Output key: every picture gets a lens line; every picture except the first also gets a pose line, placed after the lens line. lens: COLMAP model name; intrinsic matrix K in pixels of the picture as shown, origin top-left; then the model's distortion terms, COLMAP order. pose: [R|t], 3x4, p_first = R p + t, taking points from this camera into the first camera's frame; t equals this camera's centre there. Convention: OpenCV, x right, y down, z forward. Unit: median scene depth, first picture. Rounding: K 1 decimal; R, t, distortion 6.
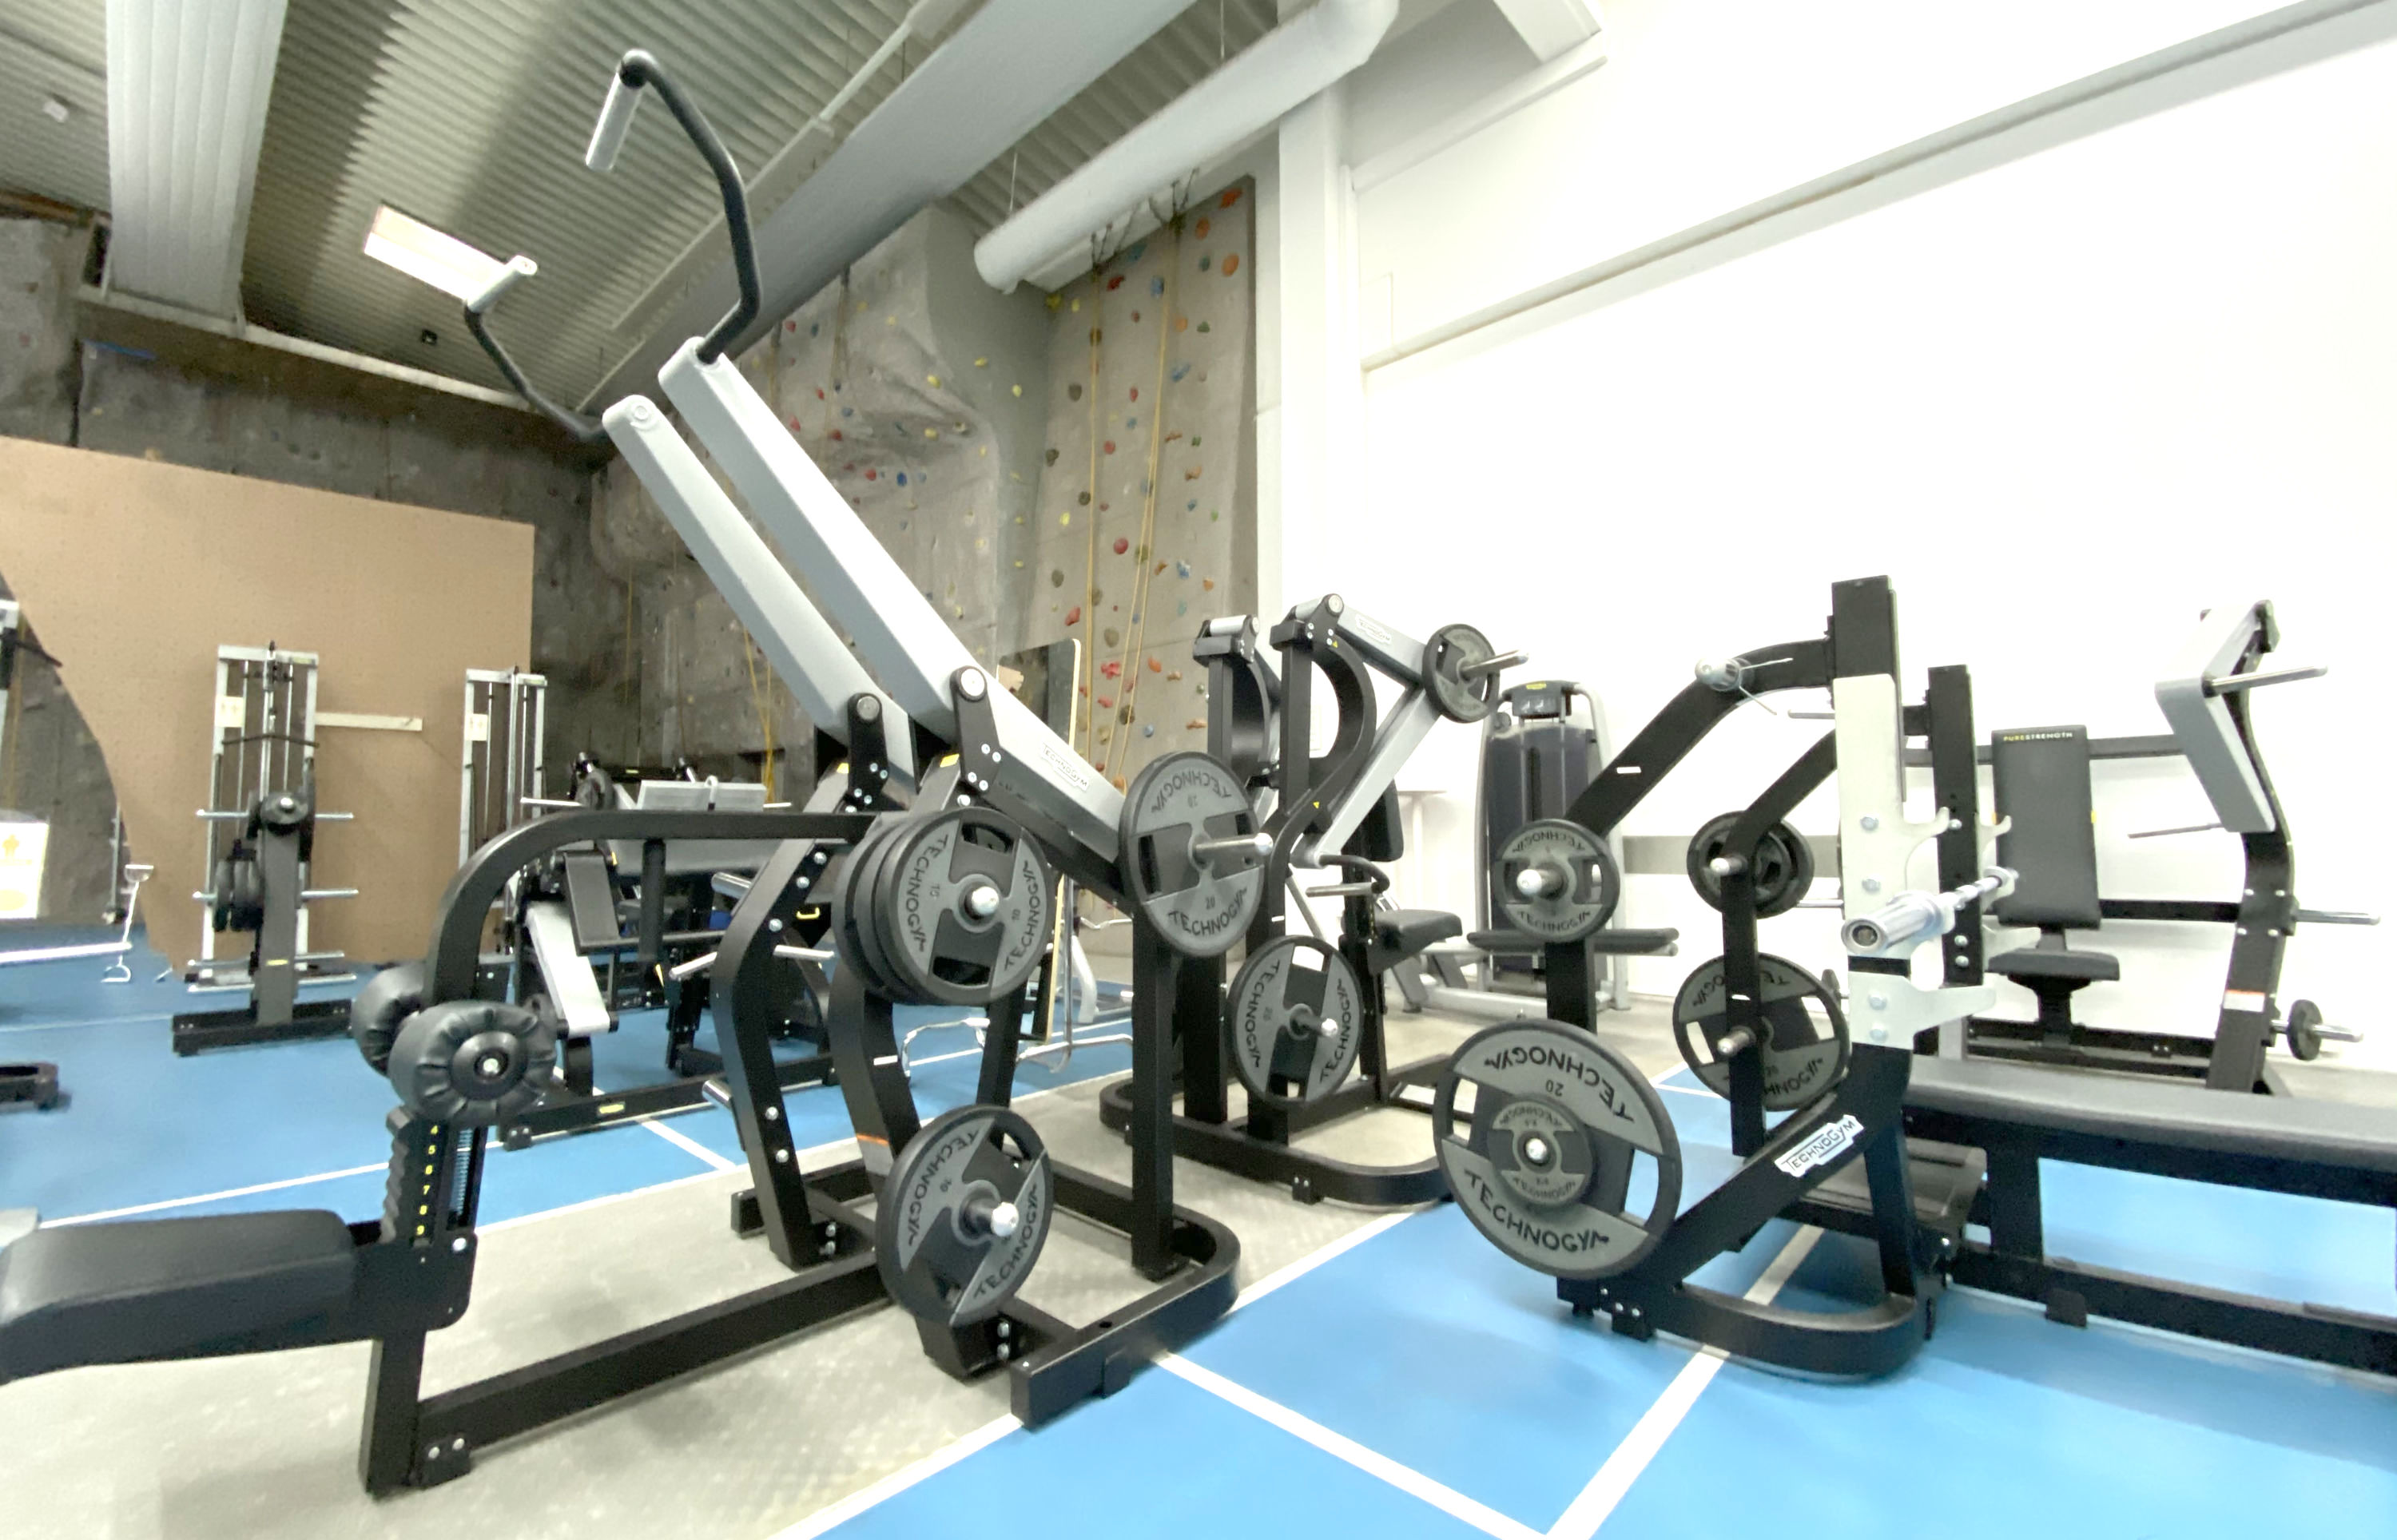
lens RADIAL K [[1012.3, 0, 1155.3], [0, 1012.3, 772.0], [0, 0, 1]] dist [0.001752, 0.000182]
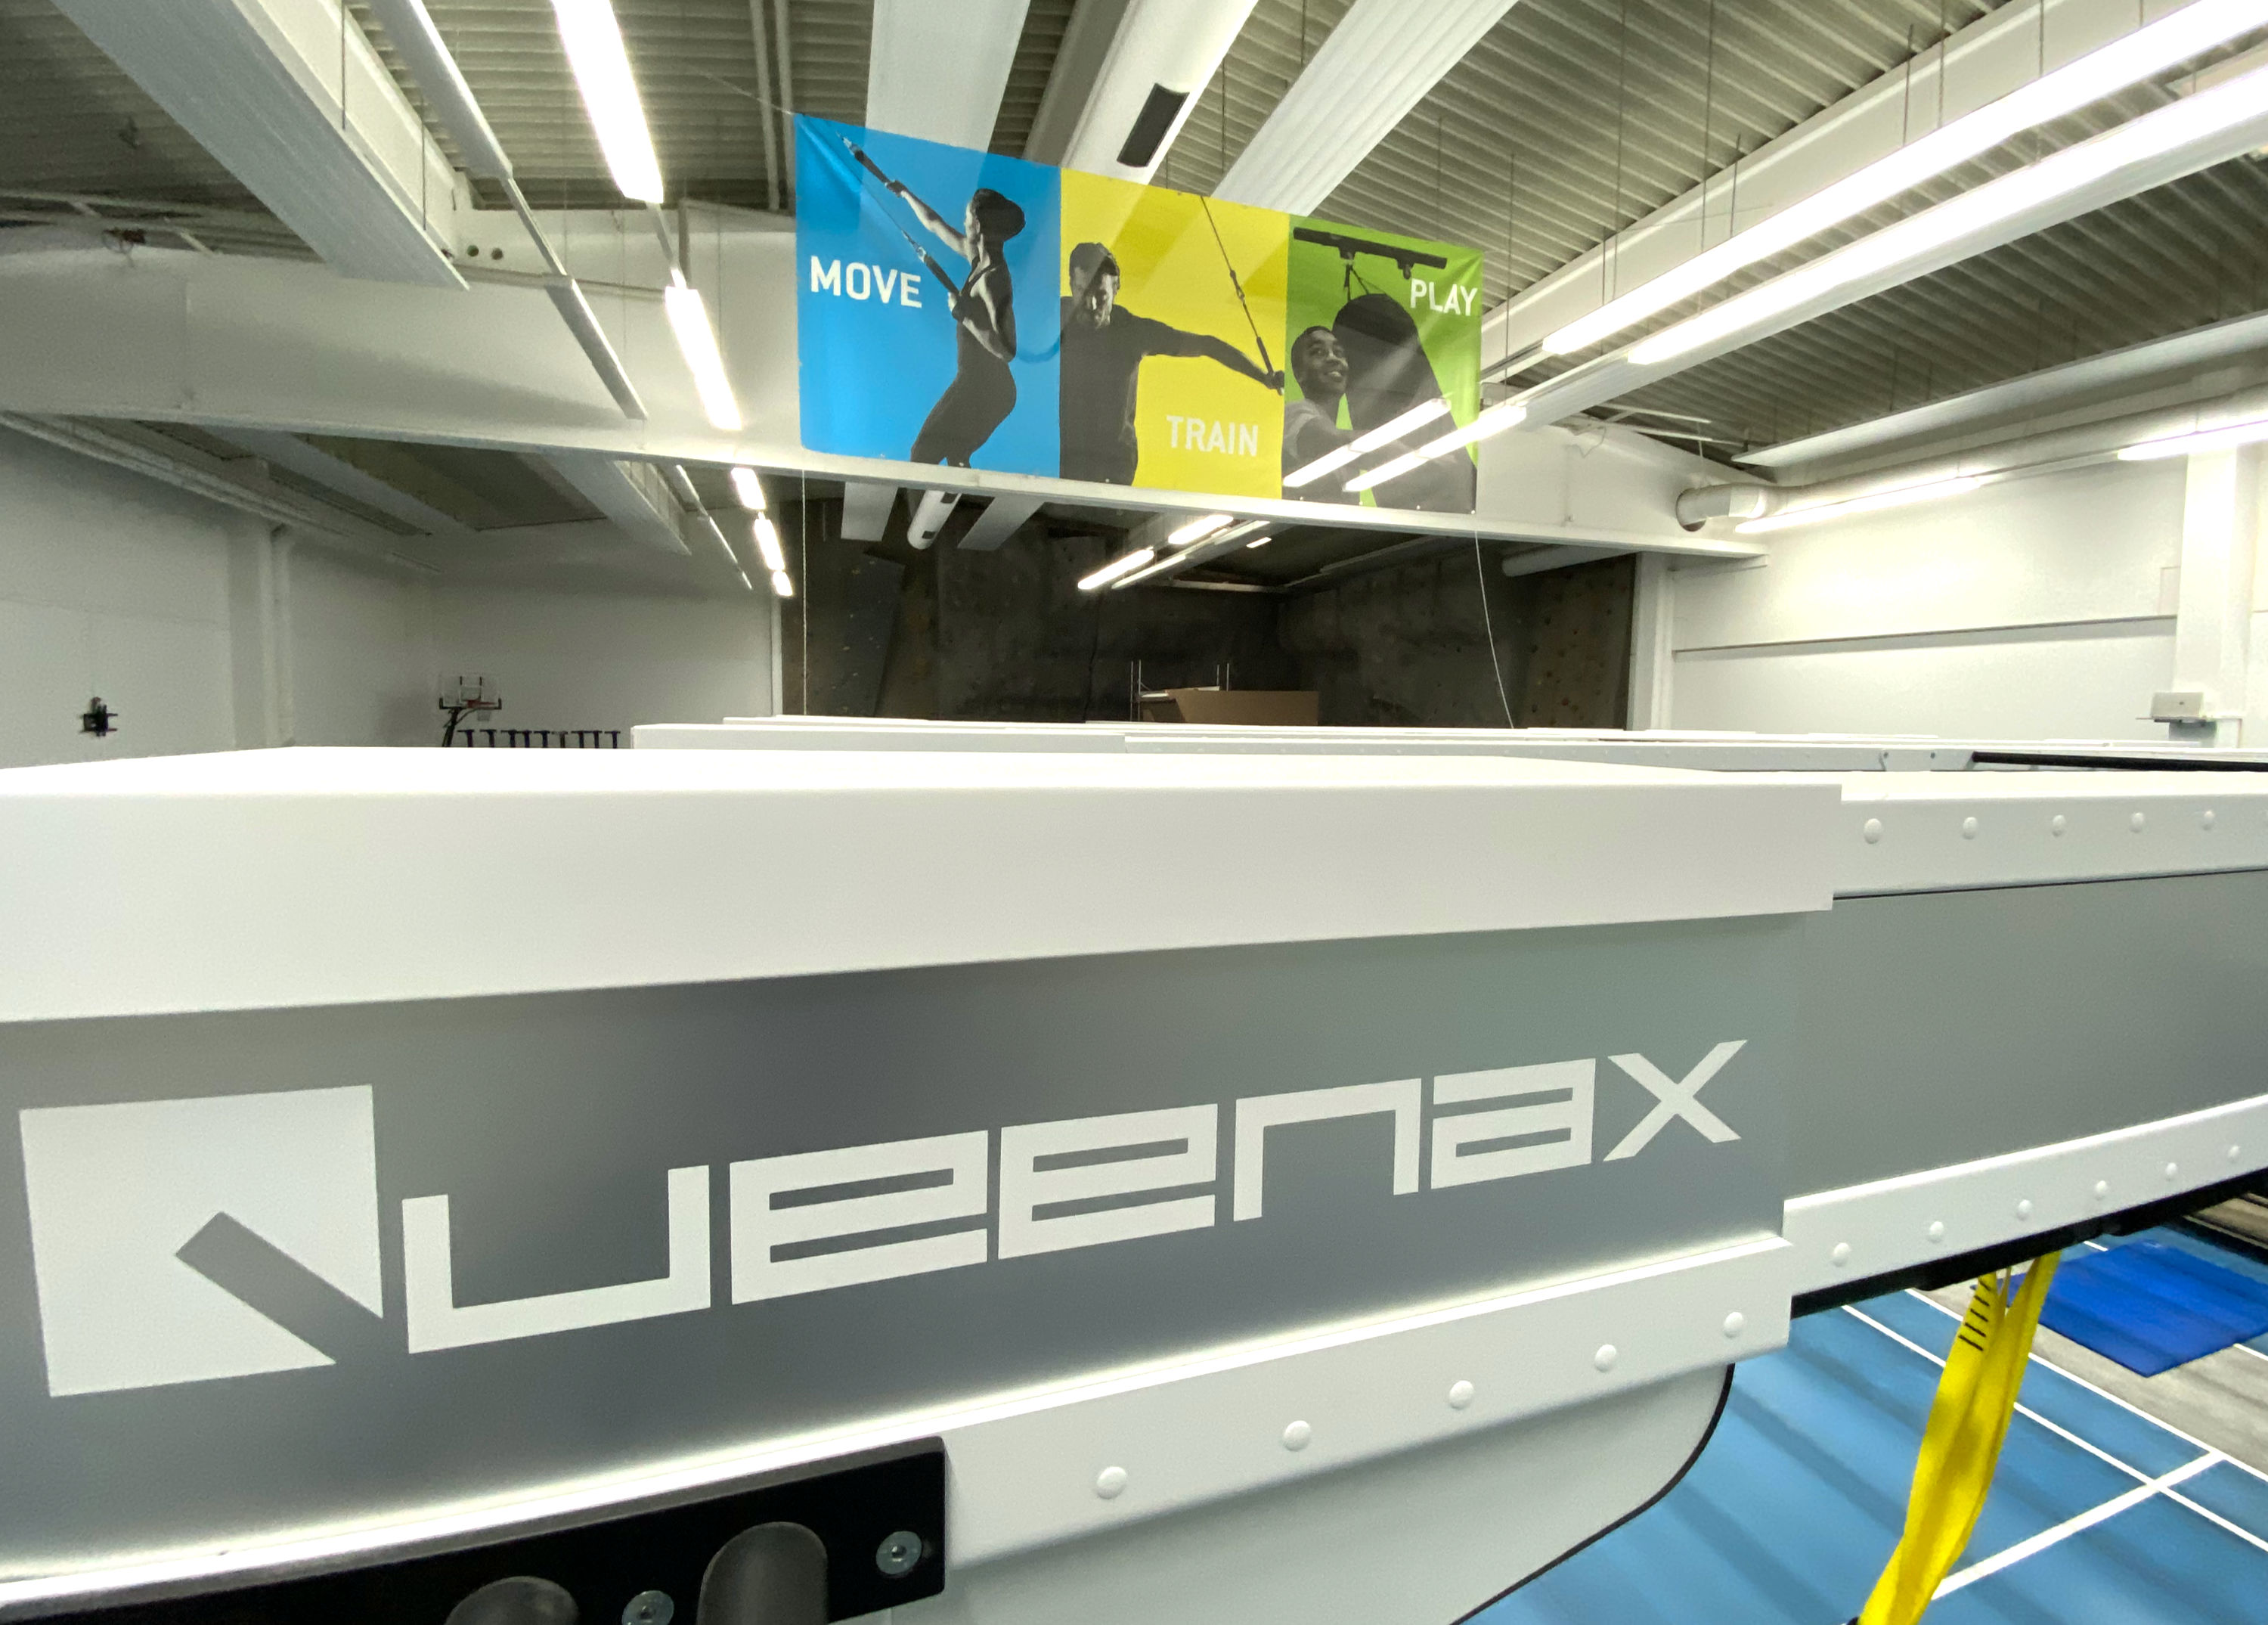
lens RADIAL K [[961.8, 0, 1134.0], [0, 961.8, 812.5], [0, 0, 1]] dist [0.002220, -0.013059]
pose [[0.887164, 0.065732, -0.456749, 0.294490], [0.002232, 0.989180, 0.146691, -0.778430], [0.461449, -0.131158, 0.877418, -3.612247]]
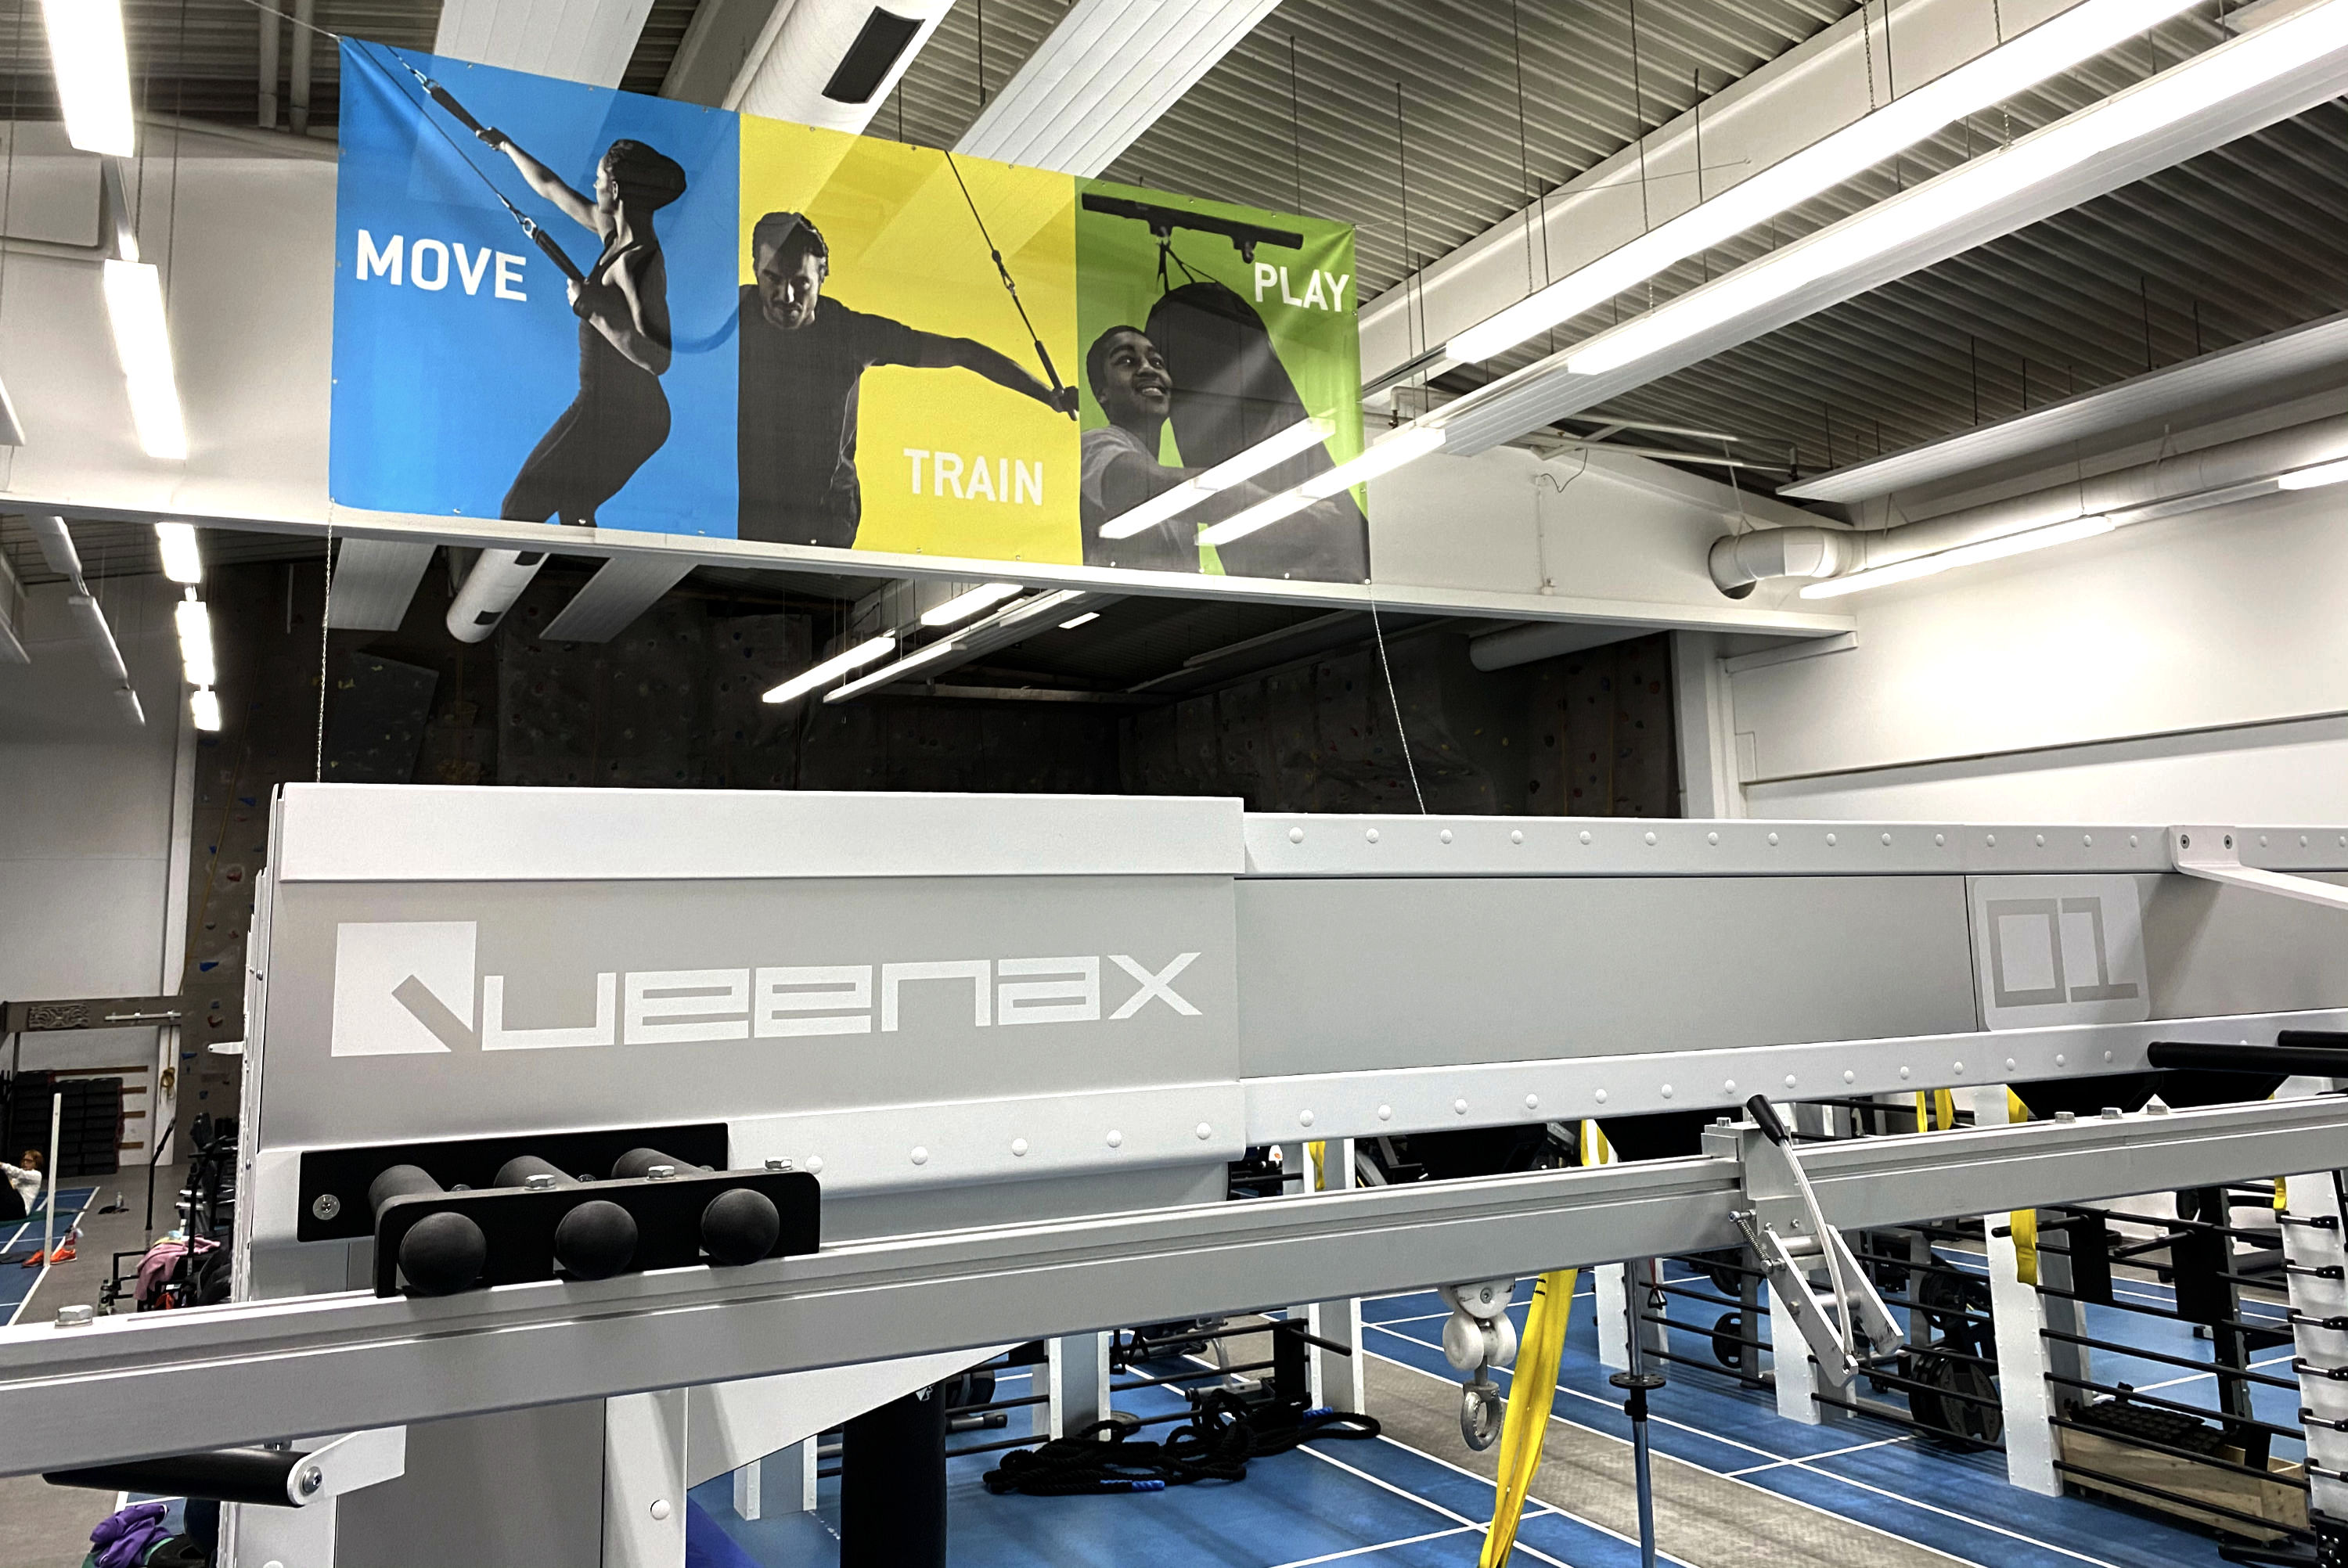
lens RADIAL K [[1767.7, 0, 1165.5], [0, 1767.7, 659.1], [0, 0, 1]] dist [0.010007, -0.001197]
pose [[0.950422, -0.066708, -0.303723, 0.435662], [0.037331, 0.994132, -0.101531, -0.753723], [0.308714, 0.085159, 0.947335, -3.863314]]
